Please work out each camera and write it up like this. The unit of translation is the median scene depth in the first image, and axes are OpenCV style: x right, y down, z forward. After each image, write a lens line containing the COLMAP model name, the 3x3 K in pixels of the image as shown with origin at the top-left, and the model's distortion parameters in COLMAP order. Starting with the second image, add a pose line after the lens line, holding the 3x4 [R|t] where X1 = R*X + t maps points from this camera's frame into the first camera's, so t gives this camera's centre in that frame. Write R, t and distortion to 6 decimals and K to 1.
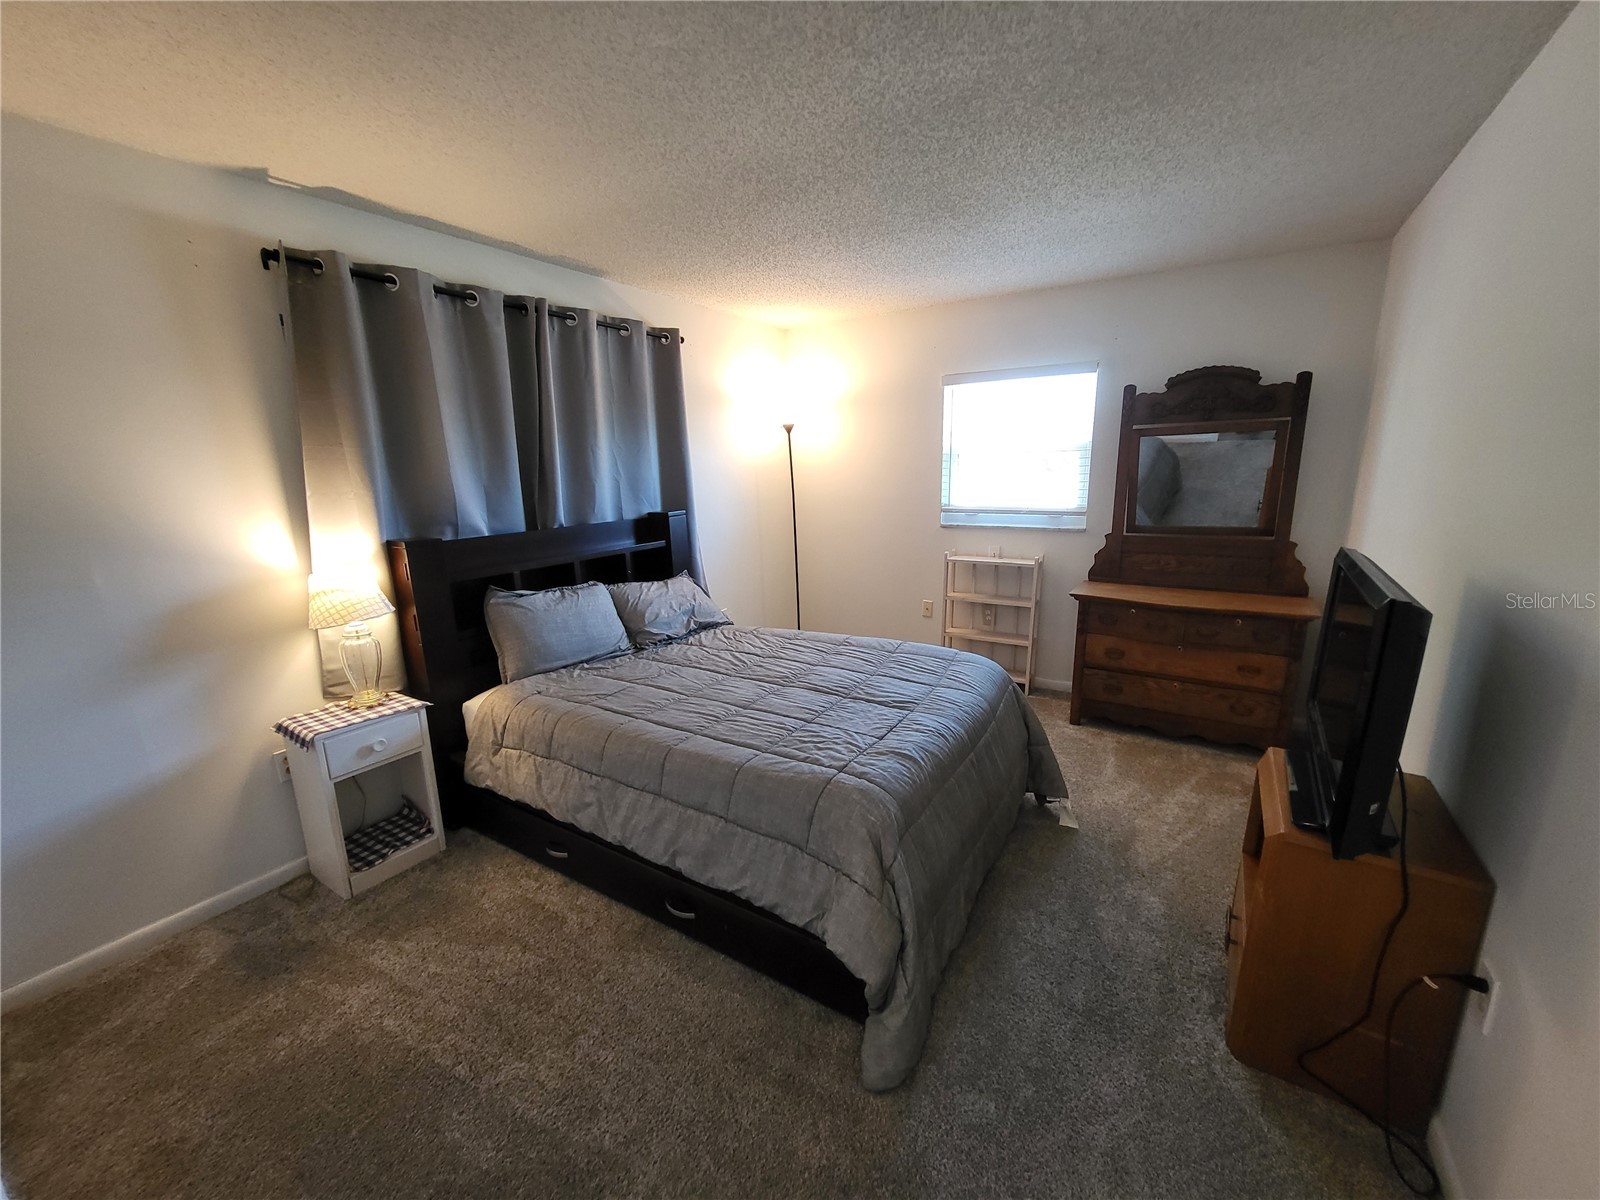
lens RADIAL K [[636.9, 0, 801.5], [0, 636.9, 606.4], [0, 0, 1]] dist [0.000141, -0.000110]
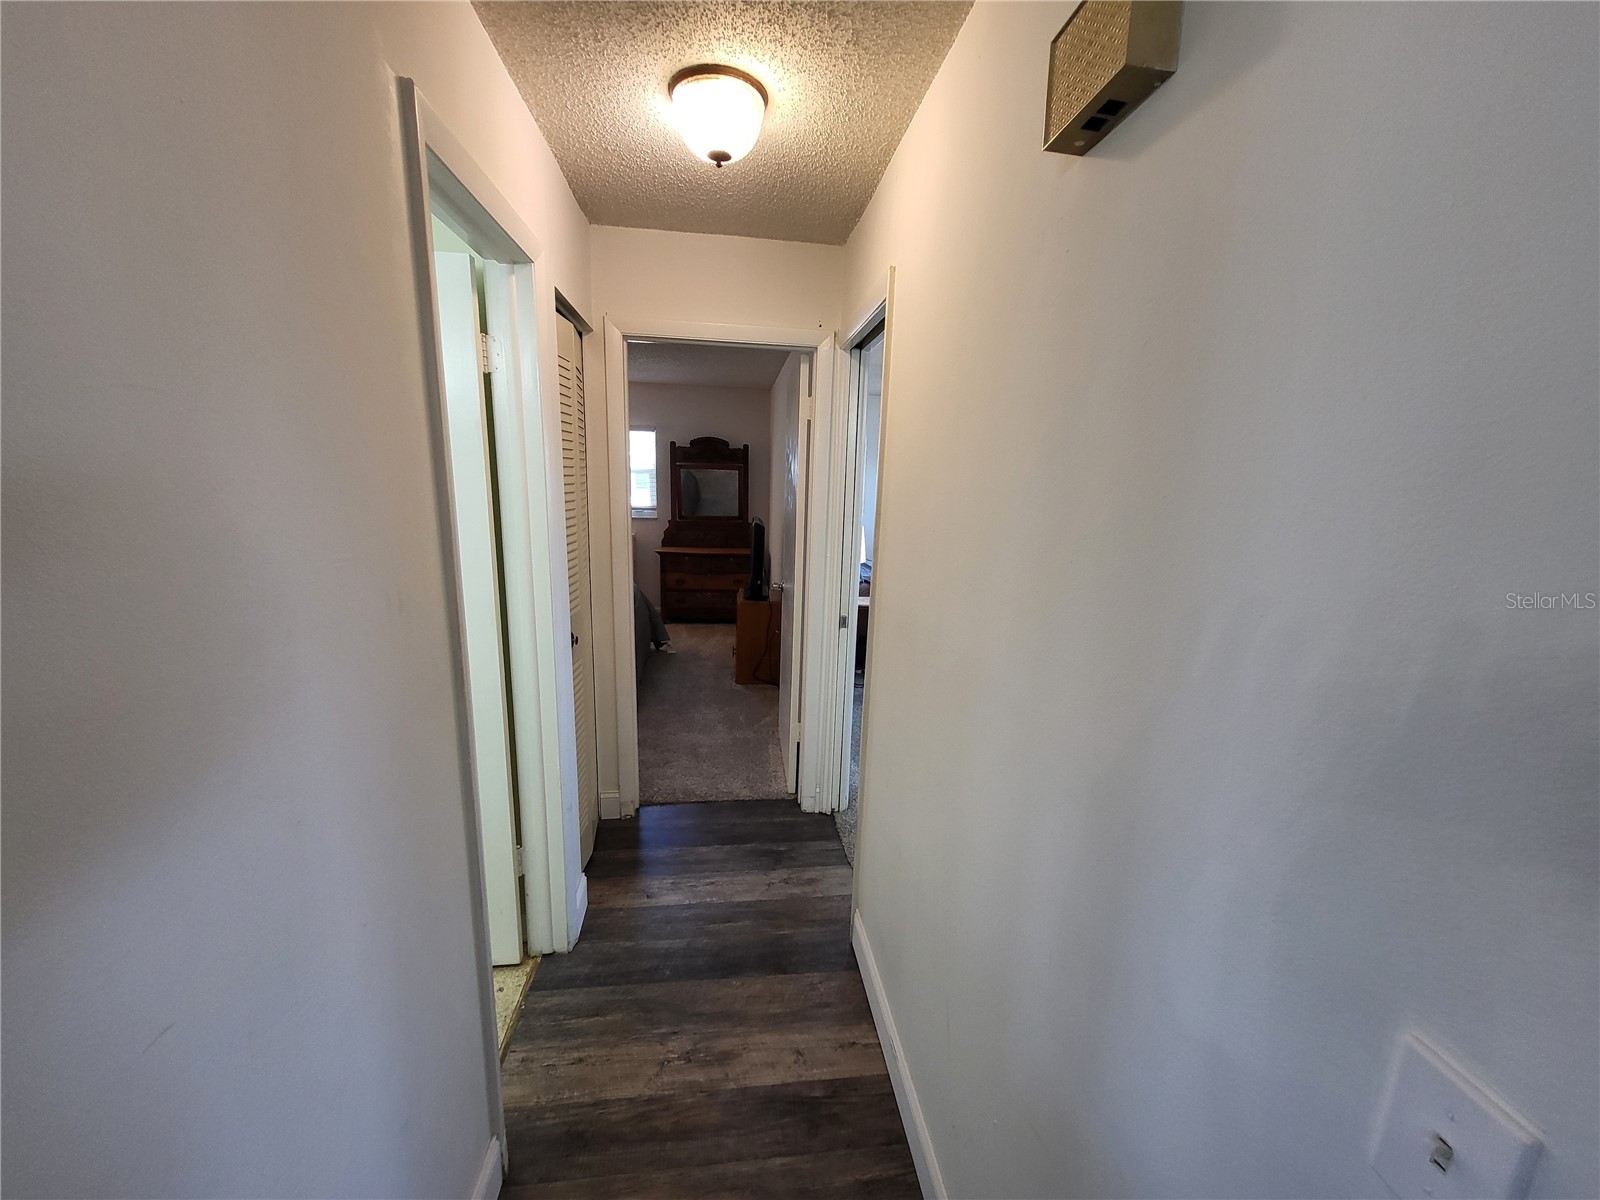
lens RADIAL K [[636.9, 0, 803.2], [0, 636.9, 602.5], [0, 0, 1]] dist [0.000141, -0.000110]
pose [[0.768759, -0.081377, 0.634340, -0.441393], [0.096566, 0.995270, 0.010650, 0.152512], [-0.632206, 0.053068, 0.772981, -0.707962]]
